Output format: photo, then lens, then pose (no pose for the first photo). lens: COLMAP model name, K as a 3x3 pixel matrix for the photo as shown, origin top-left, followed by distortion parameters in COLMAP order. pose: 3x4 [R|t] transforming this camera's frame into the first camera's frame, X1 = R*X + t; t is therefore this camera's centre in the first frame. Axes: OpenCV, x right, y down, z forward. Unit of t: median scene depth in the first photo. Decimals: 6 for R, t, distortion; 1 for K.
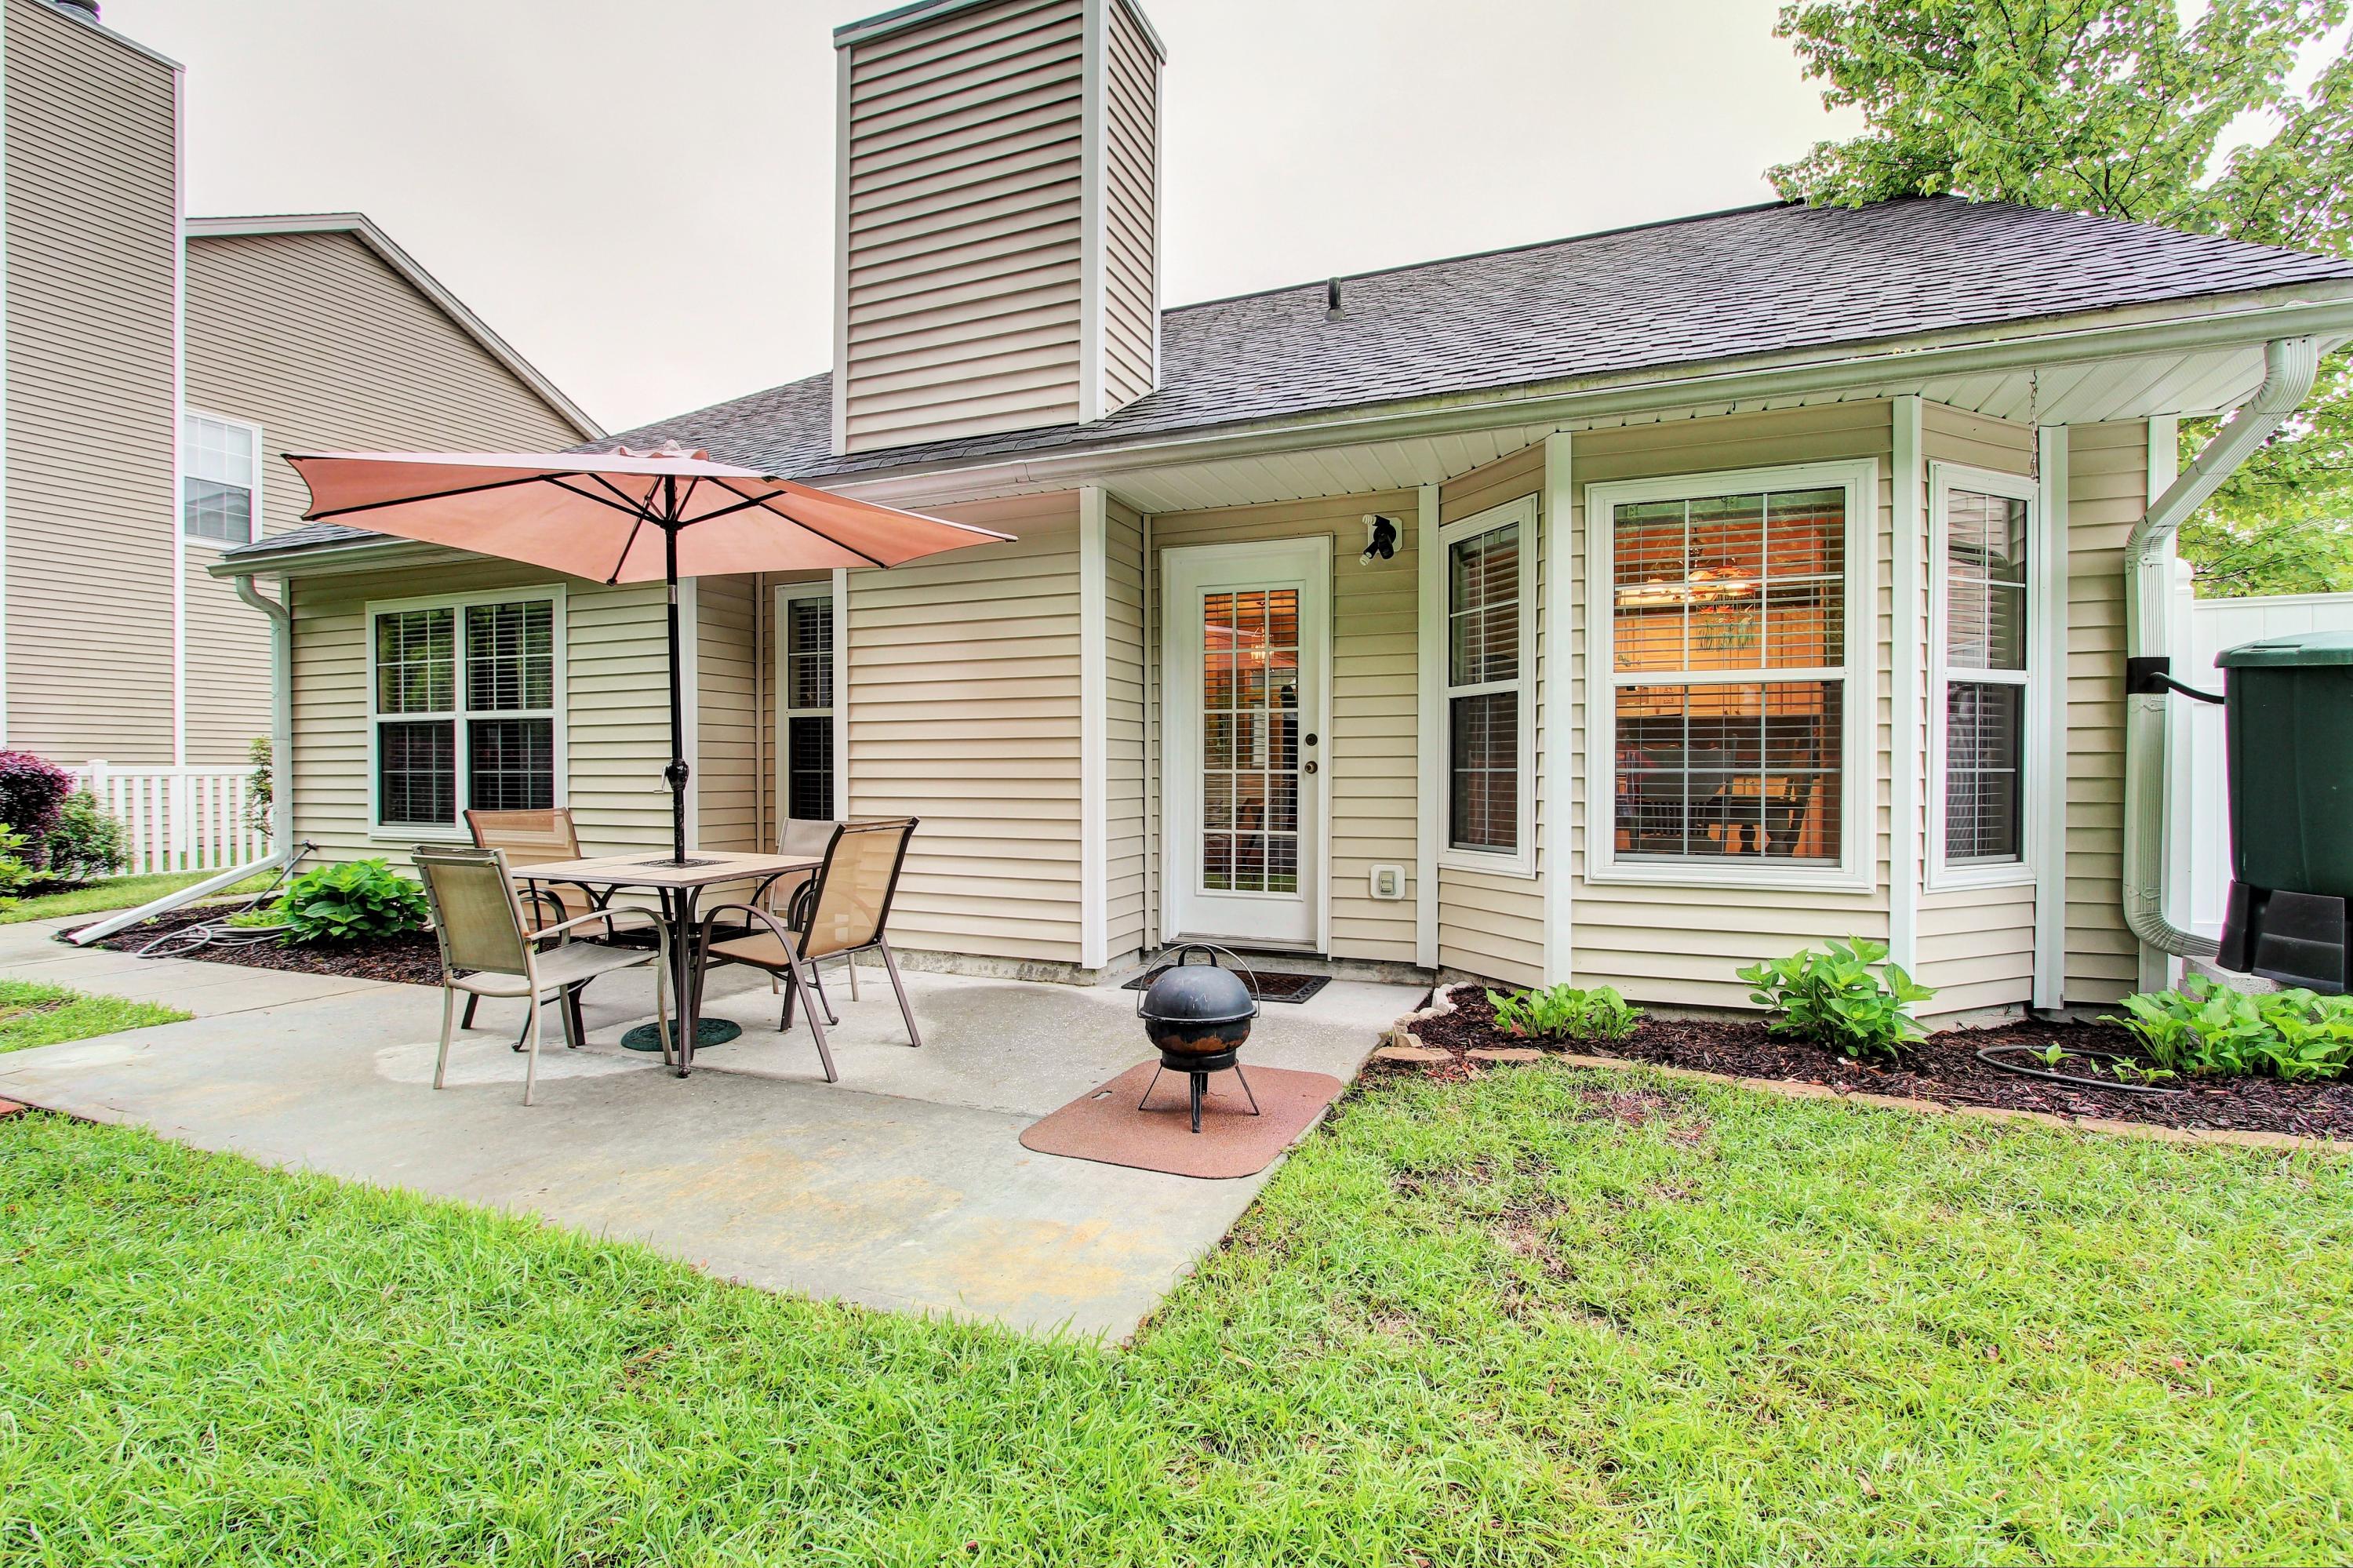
lens RADIAL K [[1081.3, 0, 1173.1], [0, 1081.3, 781.3], [0, 0, 1]] dist [-0.017692, 0.000687]
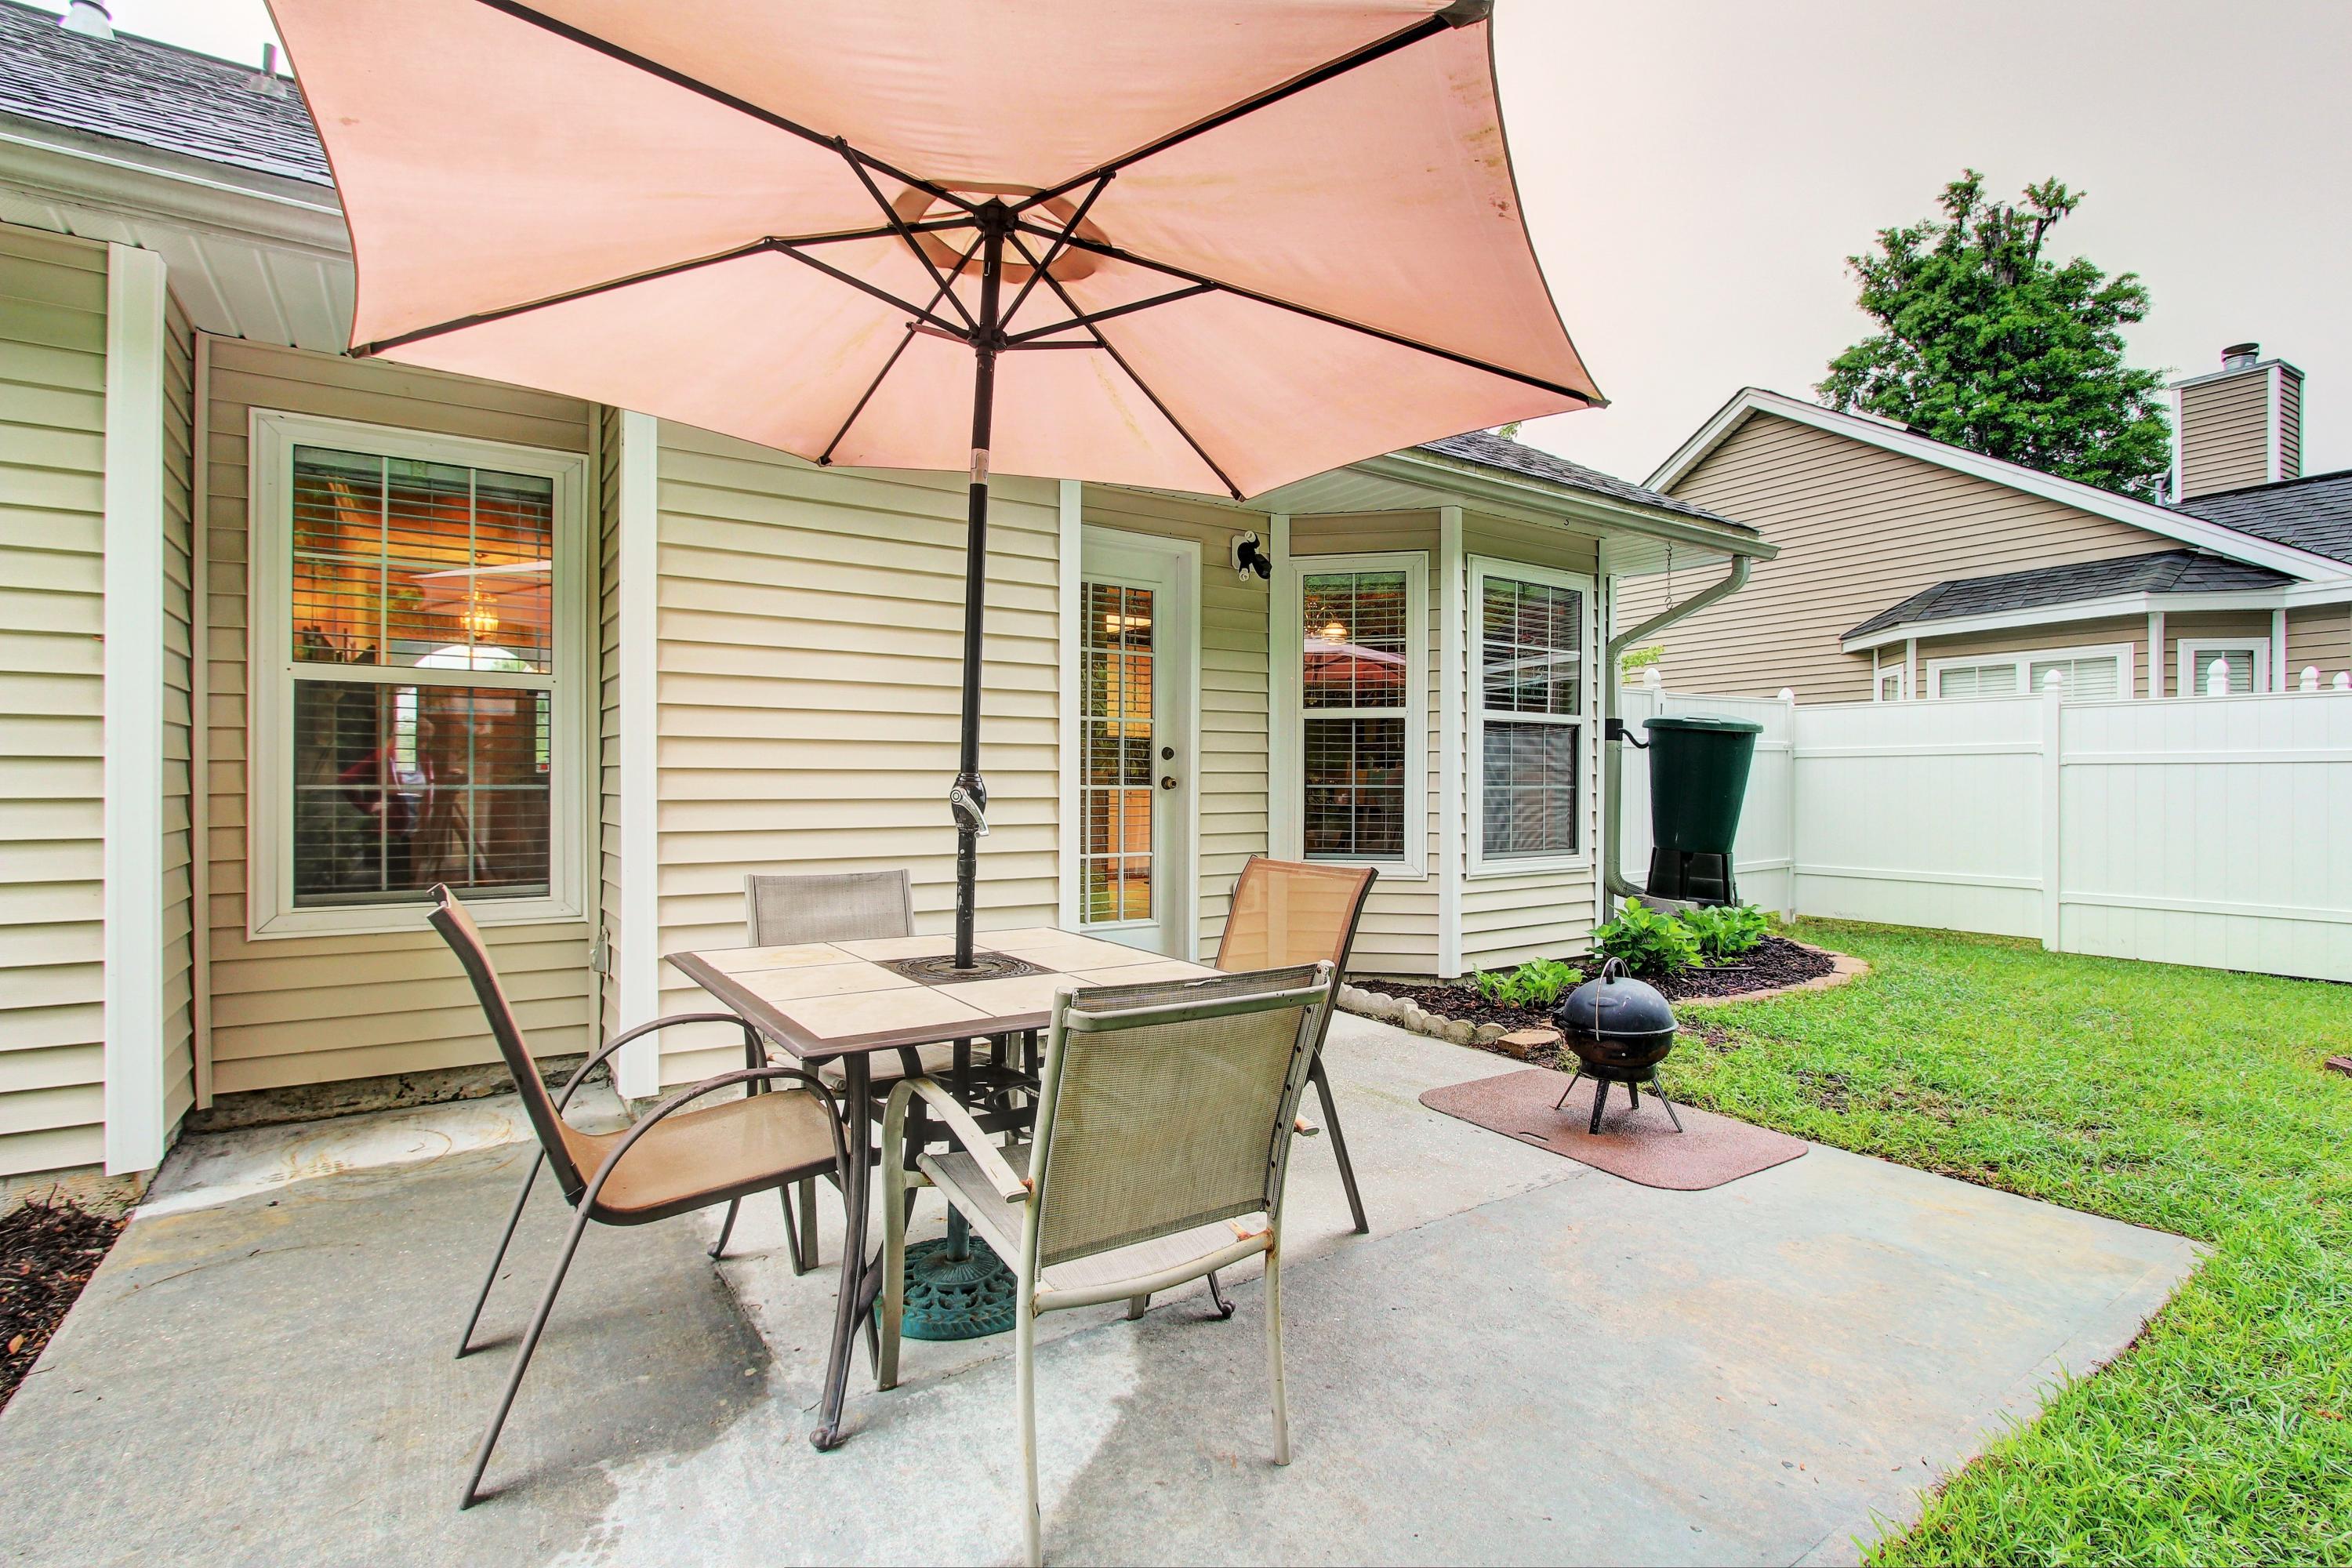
lens RADIAL K [[1080.8, 0, 1177.4], [0, 1080.8, 786.6], [0, 0, 1]] dist [-0.017692, 0.000687]
pose [[0.556019, -0.002440, 0.831166, -0.868262], [0.002176, 0.999997, 0.001480, -0.014695], [-0.831167, 0.000986, 0.556022, 0.627563]]
